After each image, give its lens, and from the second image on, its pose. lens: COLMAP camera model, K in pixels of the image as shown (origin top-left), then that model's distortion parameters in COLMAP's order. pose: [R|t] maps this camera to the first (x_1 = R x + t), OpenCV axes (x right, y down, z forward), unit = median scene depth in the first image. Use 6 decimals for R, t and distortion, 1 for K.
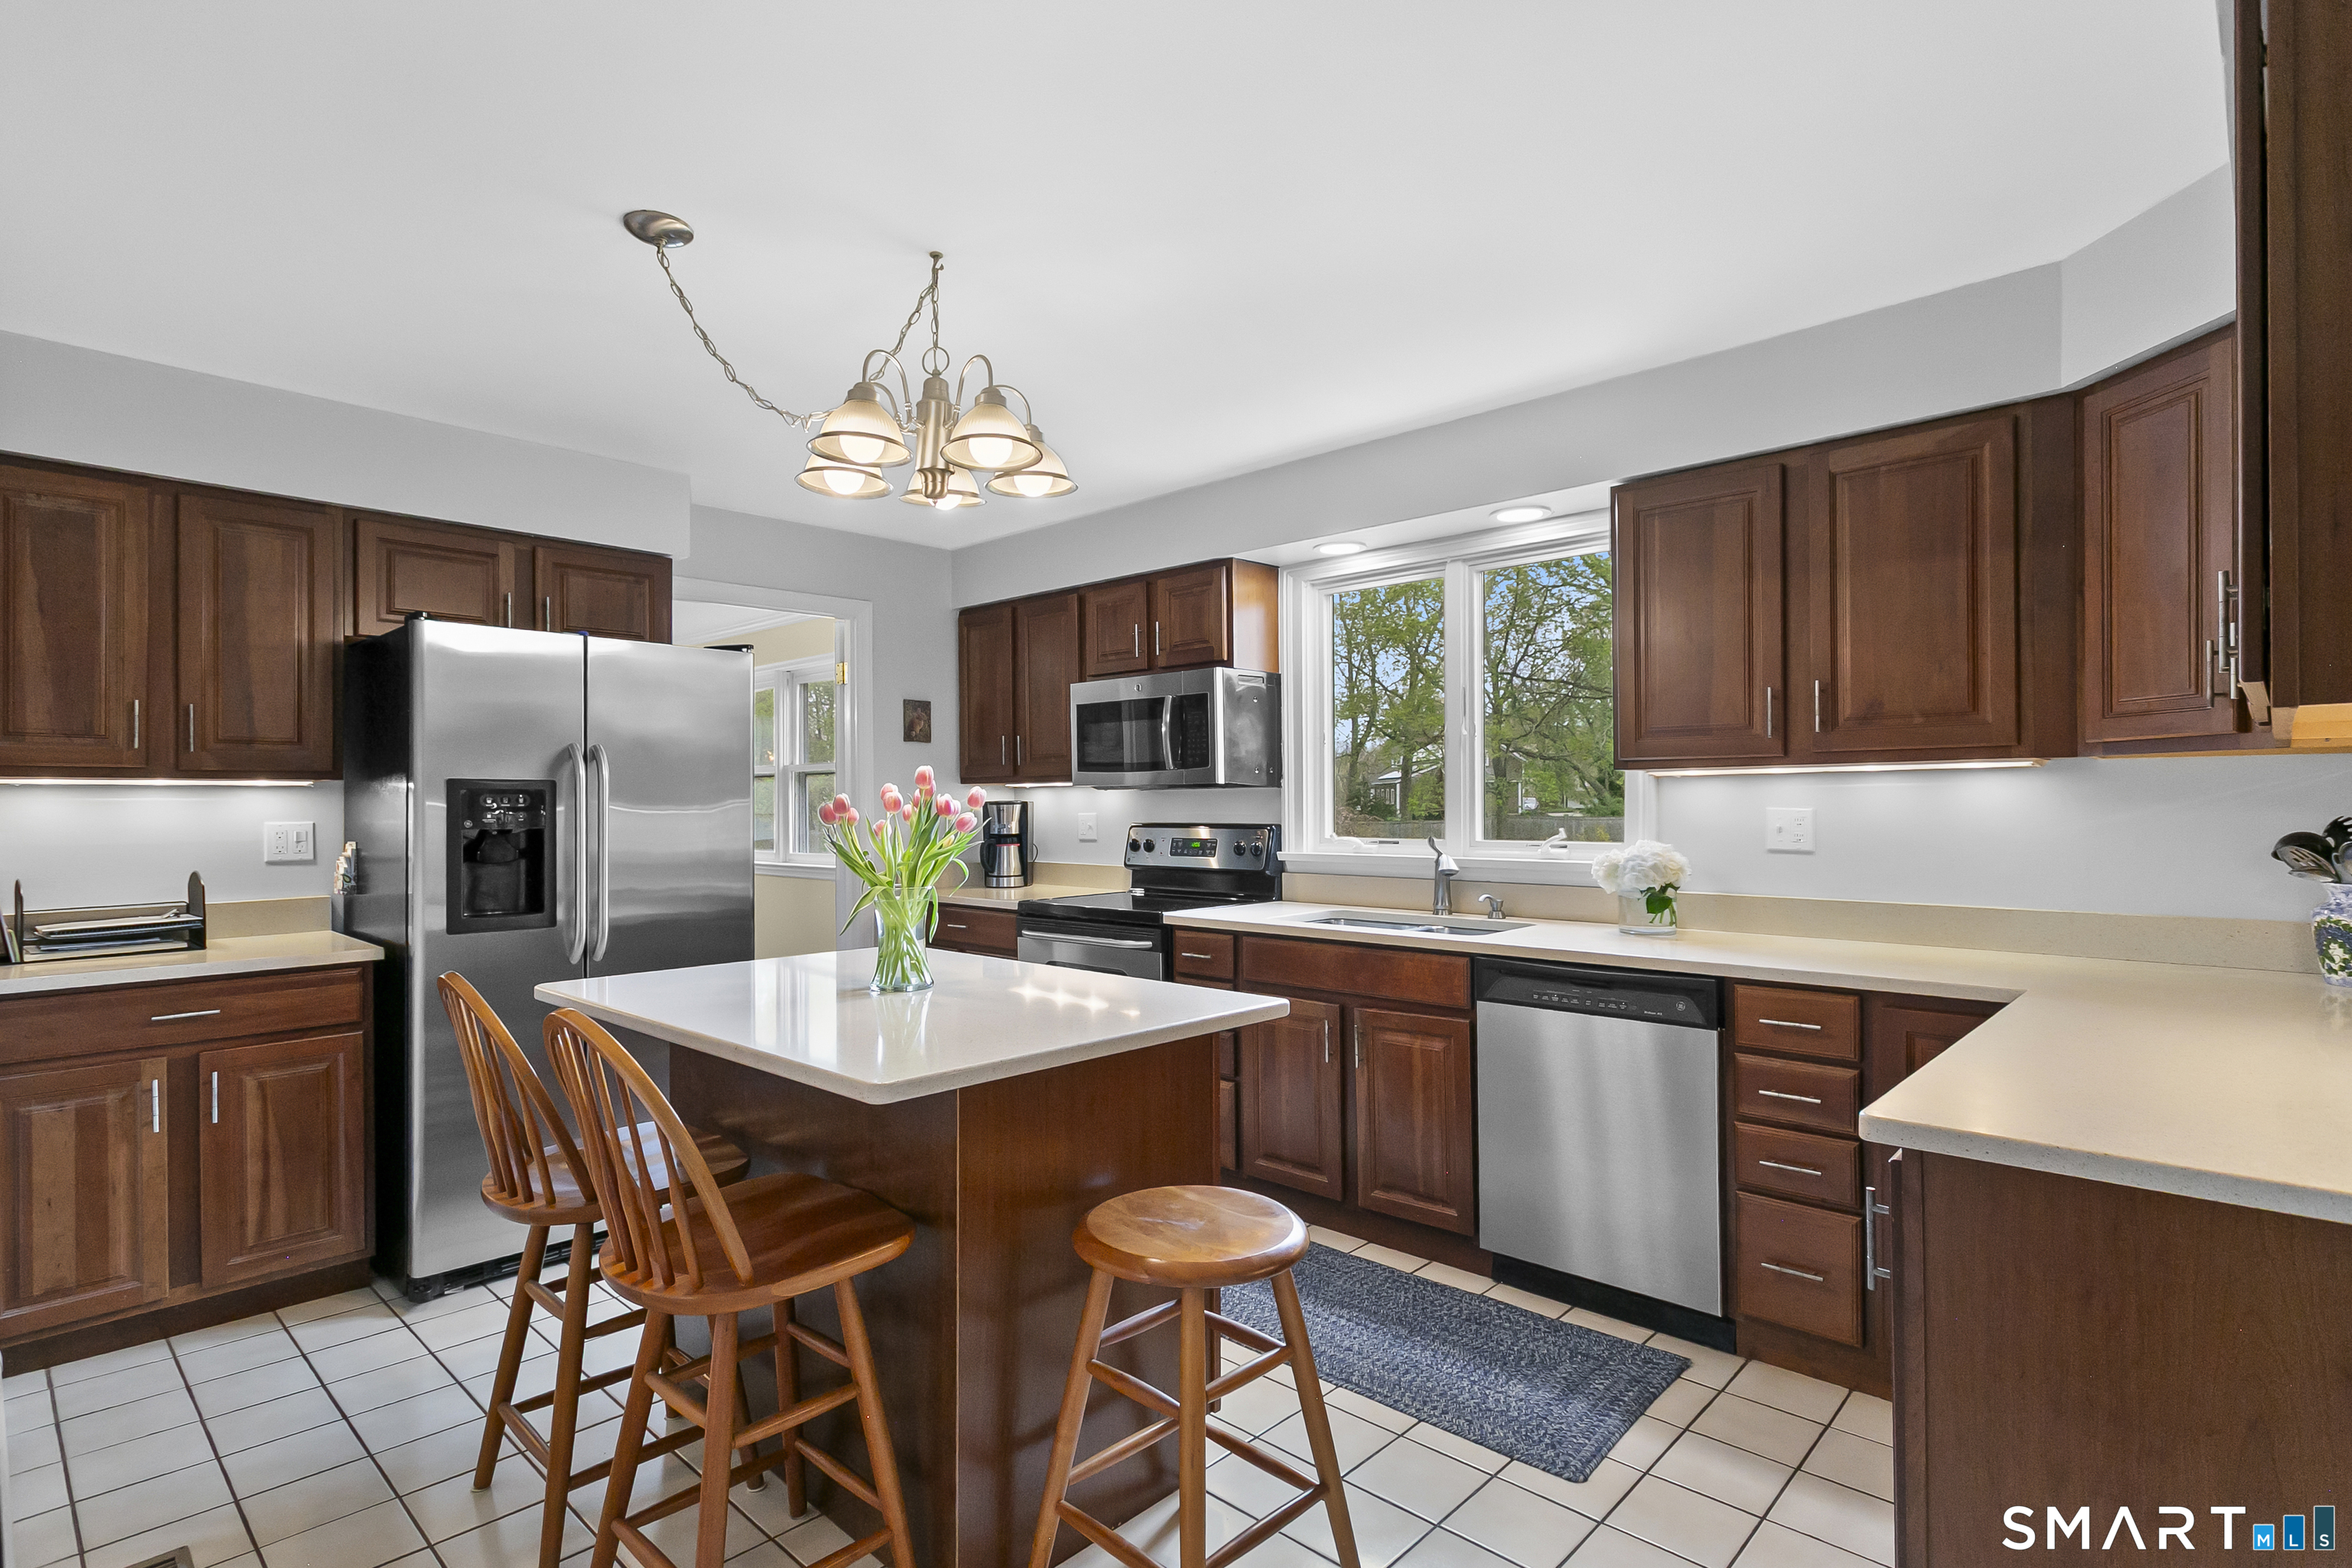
lens RADIAL K [[1161.3, 0, 1177.4], [0, 1161.3, 803.2], [0, 0, 1]] dist [-0.001124, 0.000415]
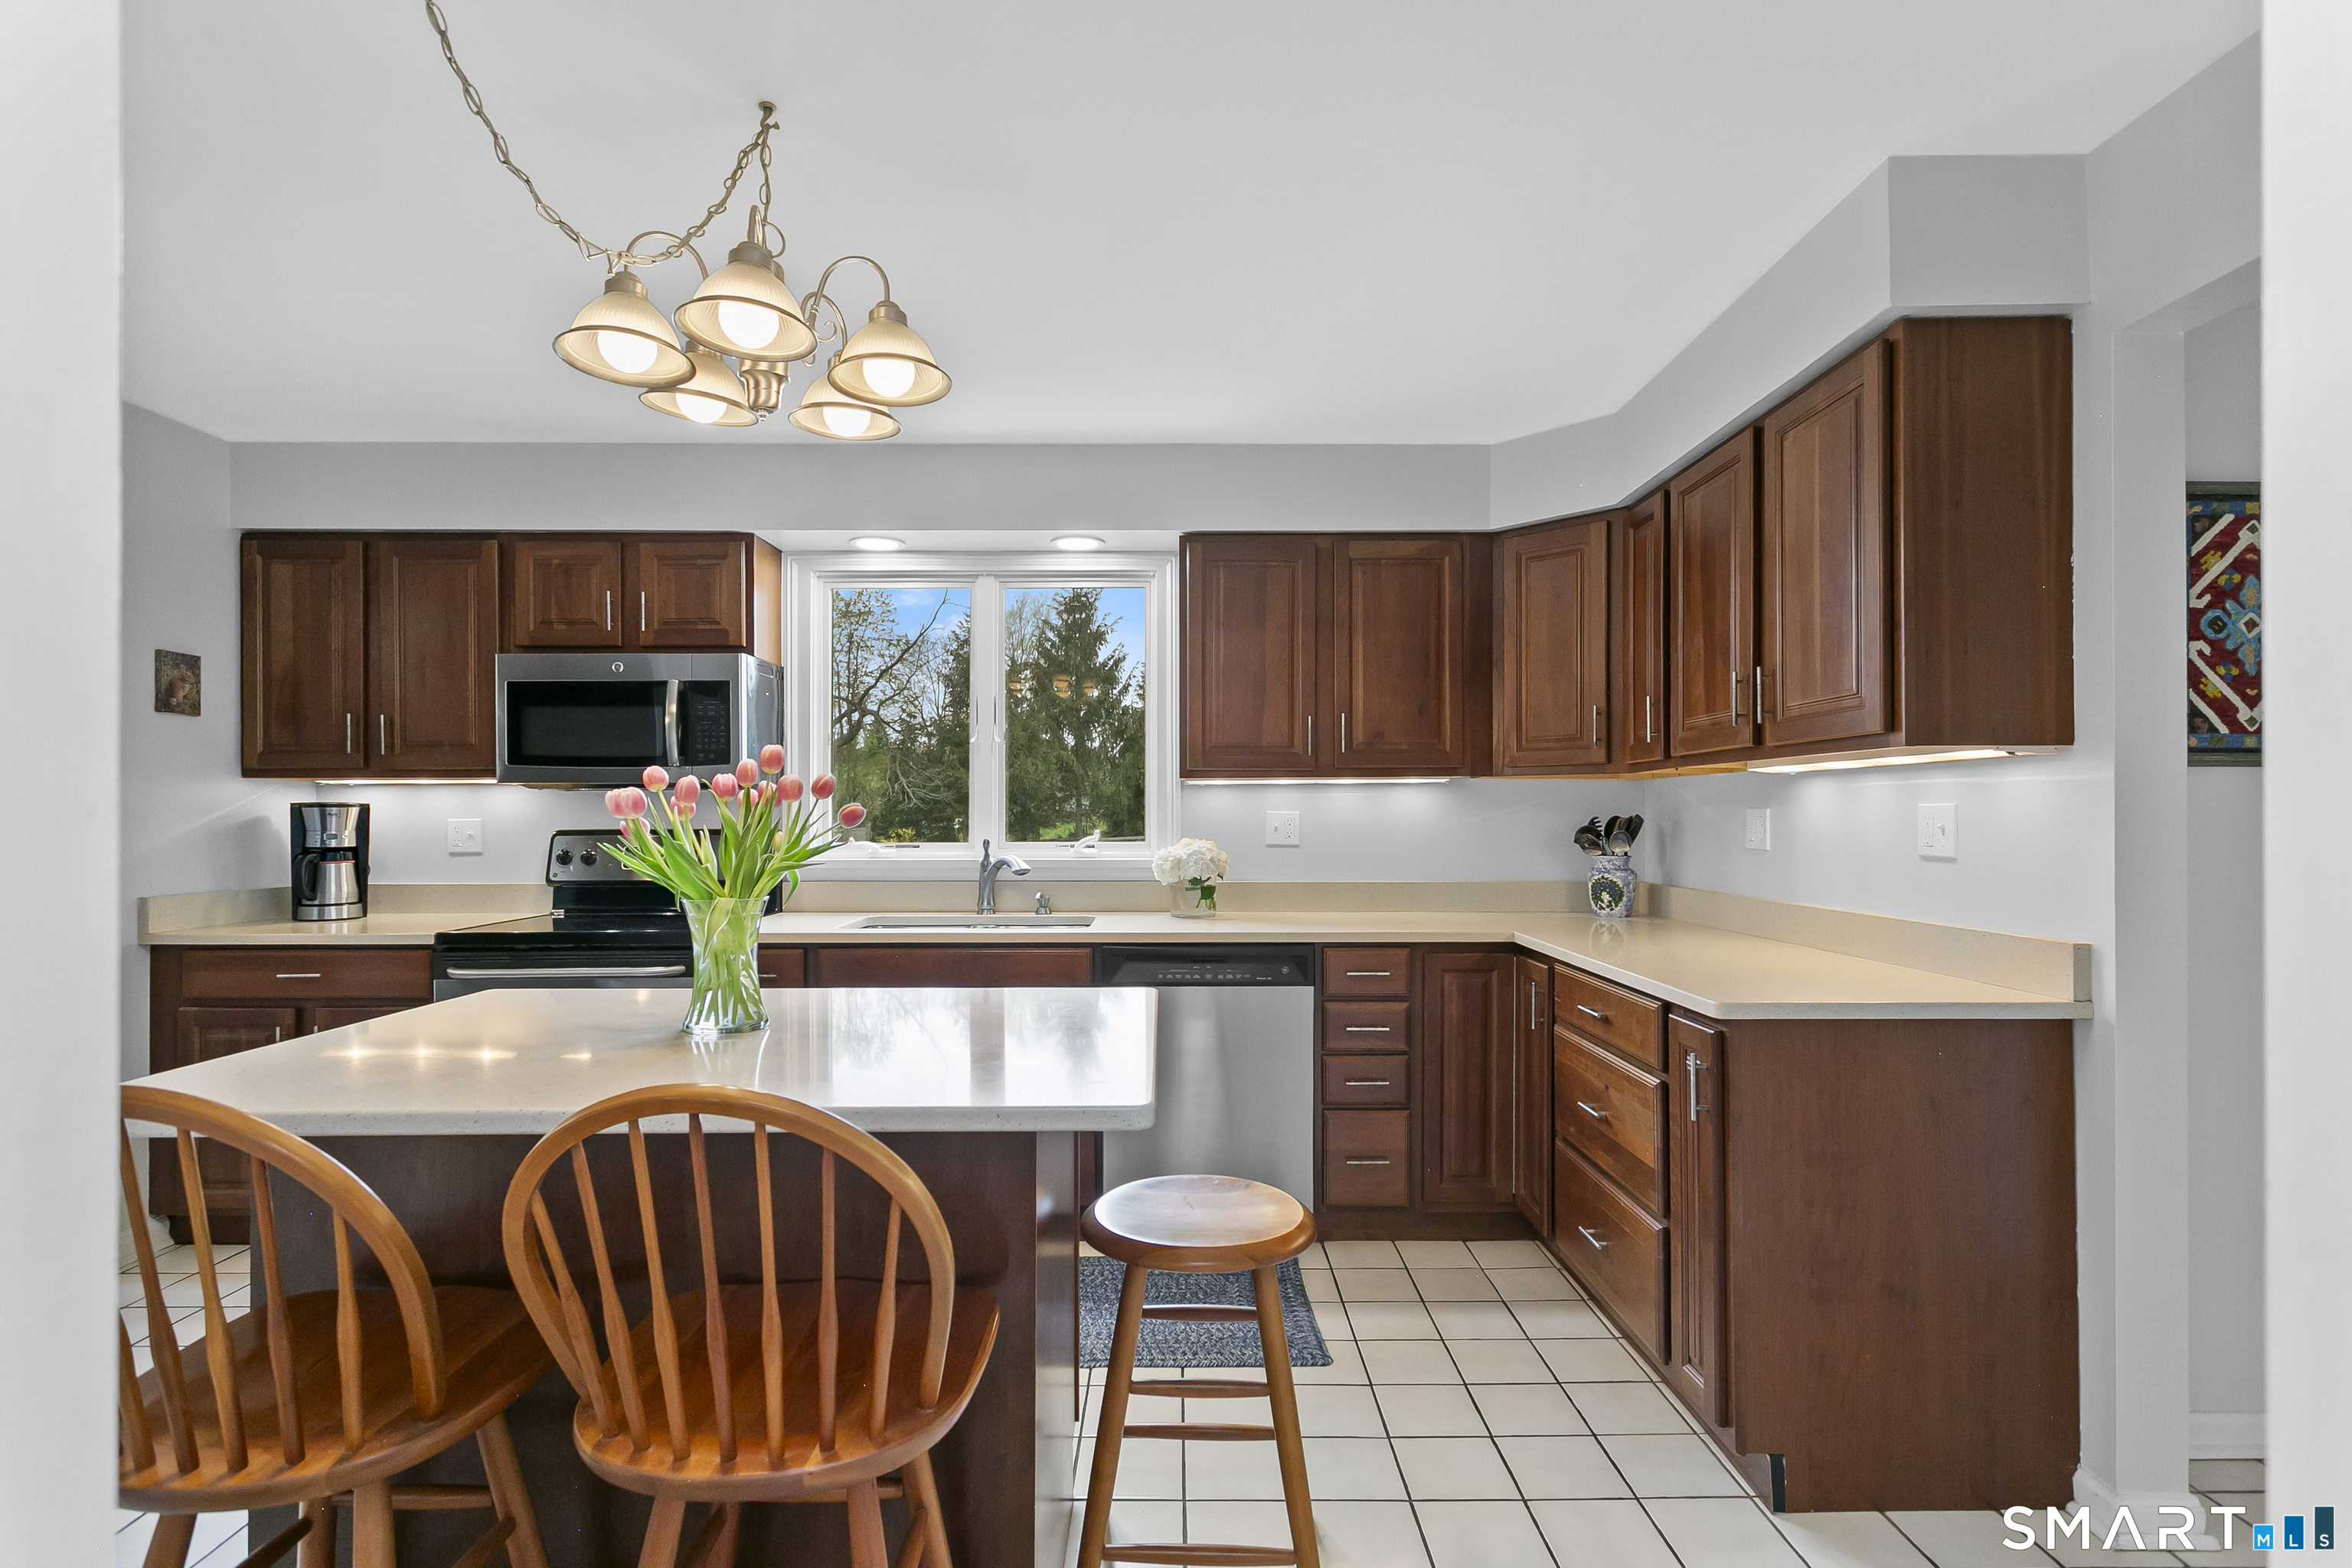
lens RADIAL K [[1117.7, 0, 1180.6], [0, 1117.7, 814.2], [0, 0, 1]] dist [0.001716, 0.000896]
pose [[0.722594, 0.005756, 0.691248, -0.311527], [-0.001748, 0.999977, -0.006499, 0.011694], [-0.691270, 0.003487, 0.722588, 0.144521]]
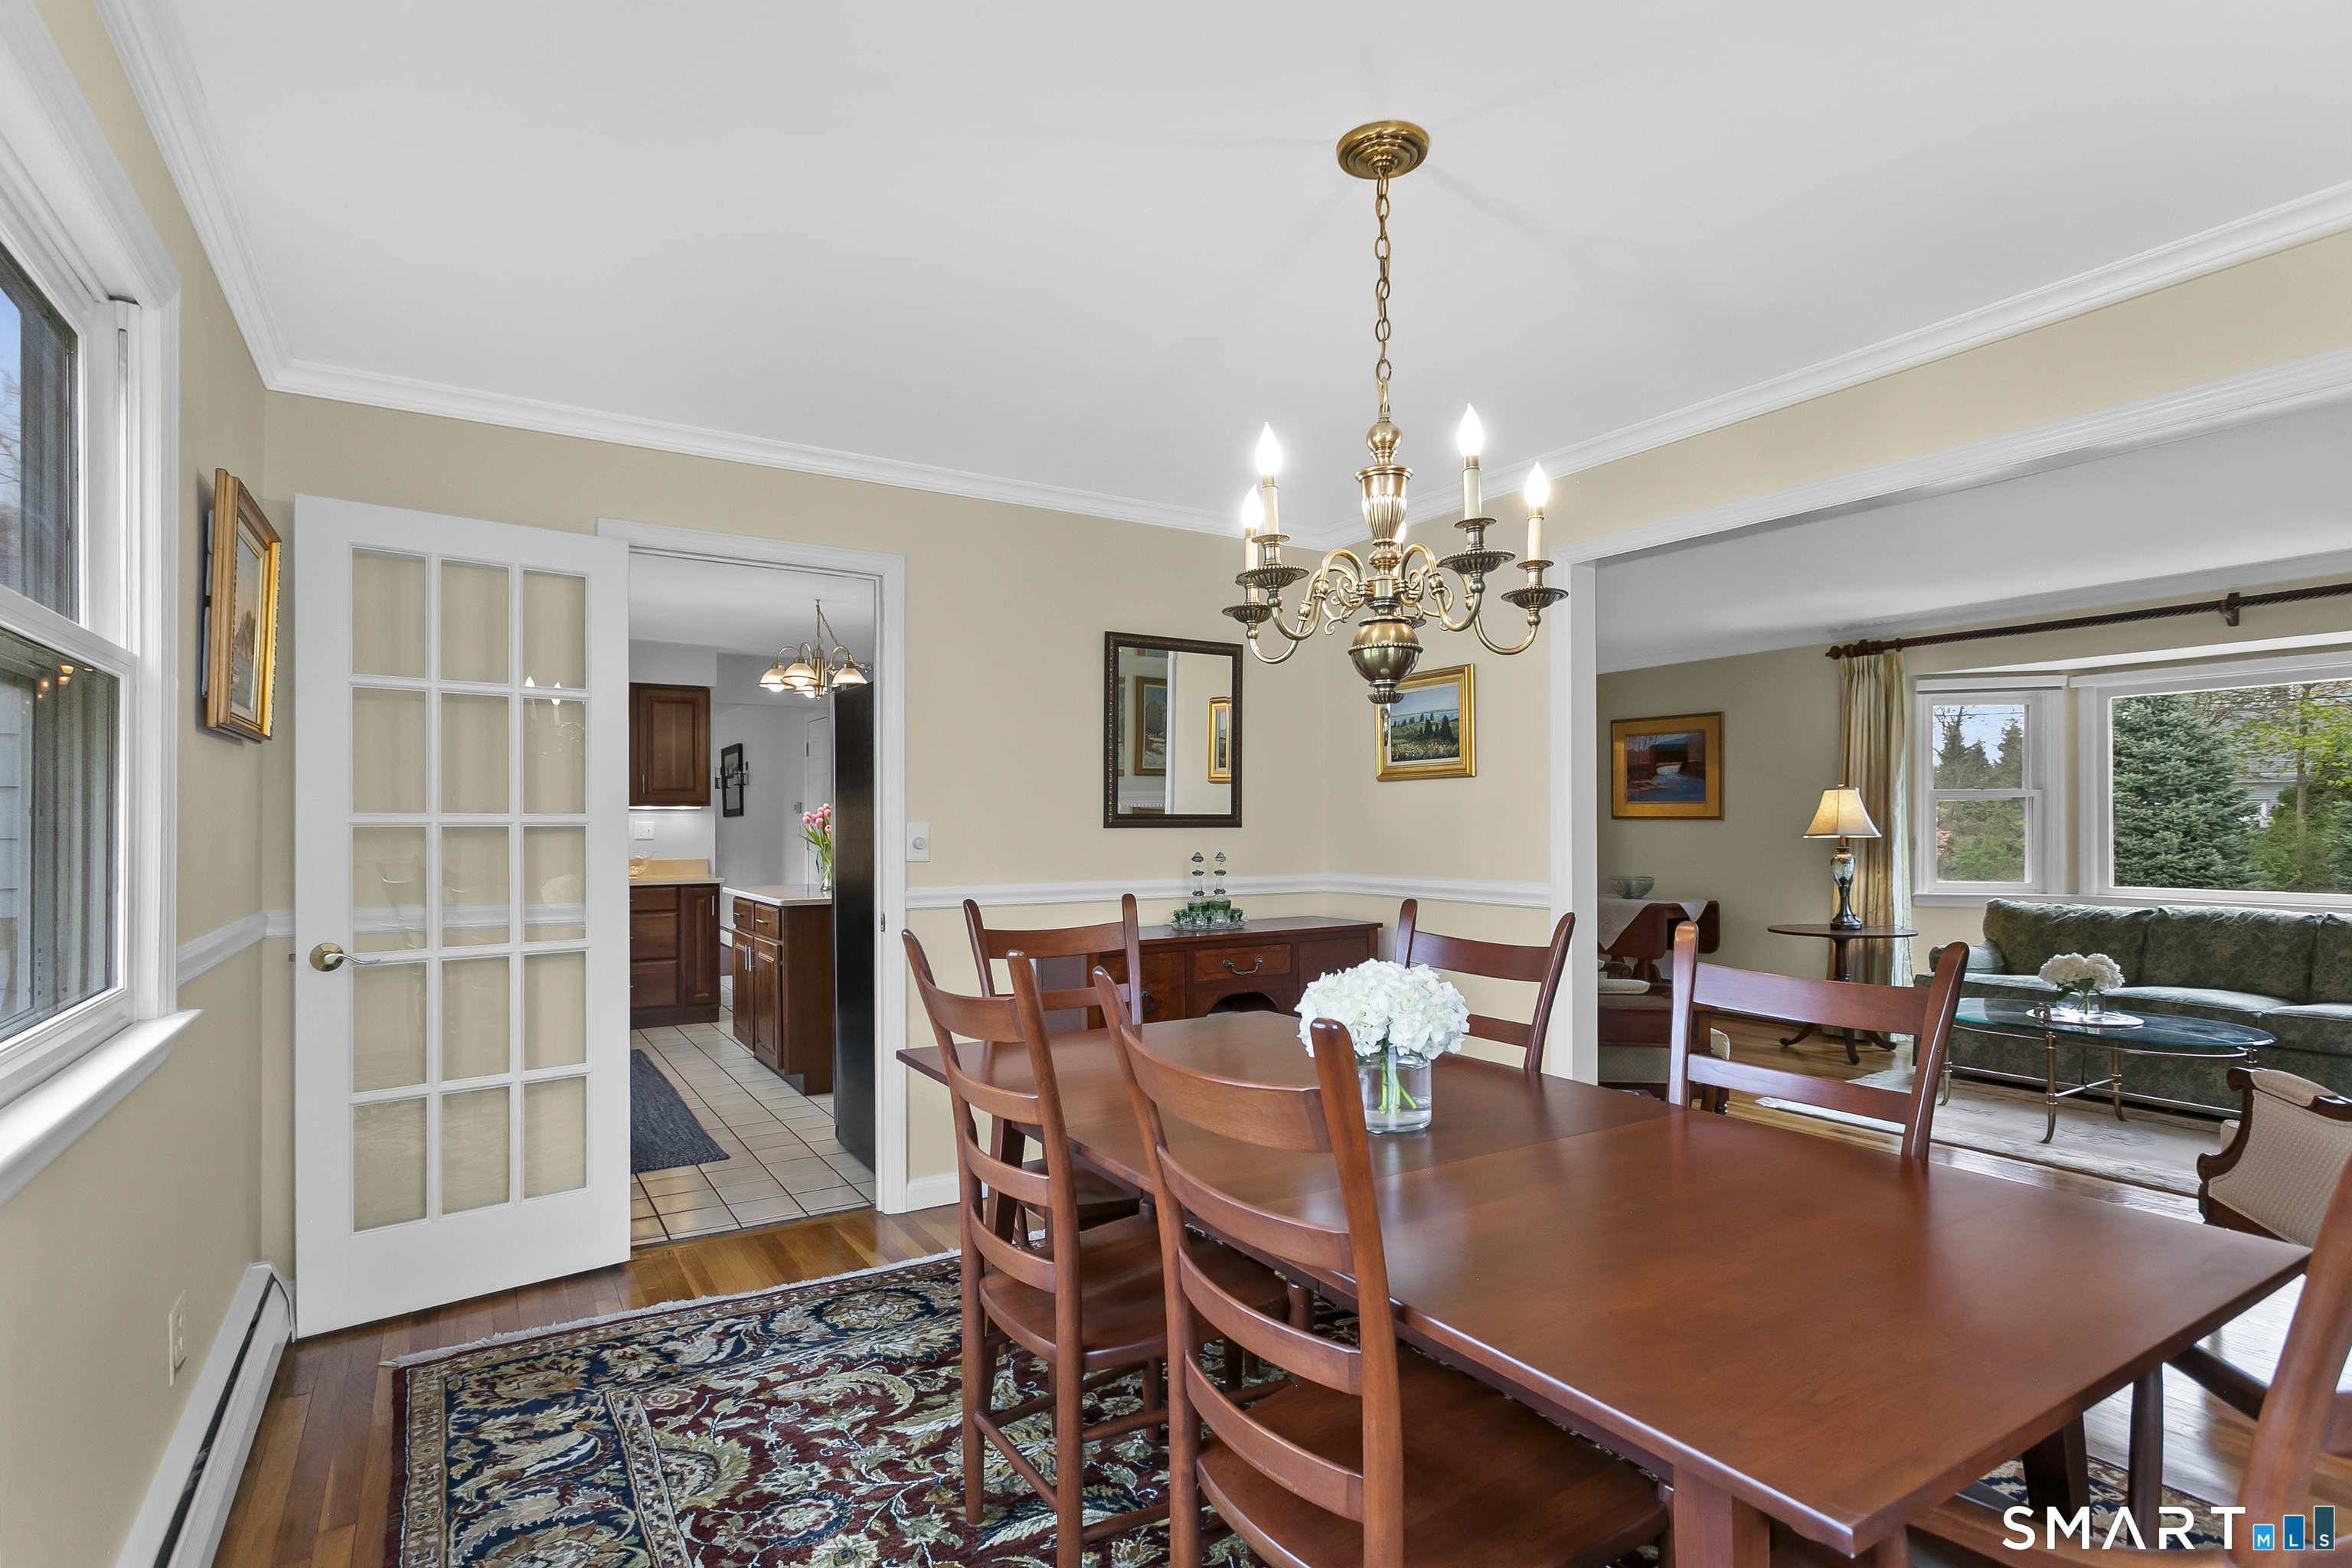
lens RADIAL K [[1182.9, 0, 1180.9], [0, 1182.9, 818.2], [0, 0, 1]] dist [-0.034711, -0.000126]
pose [[-0.965557, 0.007043, 0.260095, -0.937852], [0.006365, 0.999974, -0.003446, 0.008499], [-0.260112, -0.001672, -0.965577, 1.887773]]
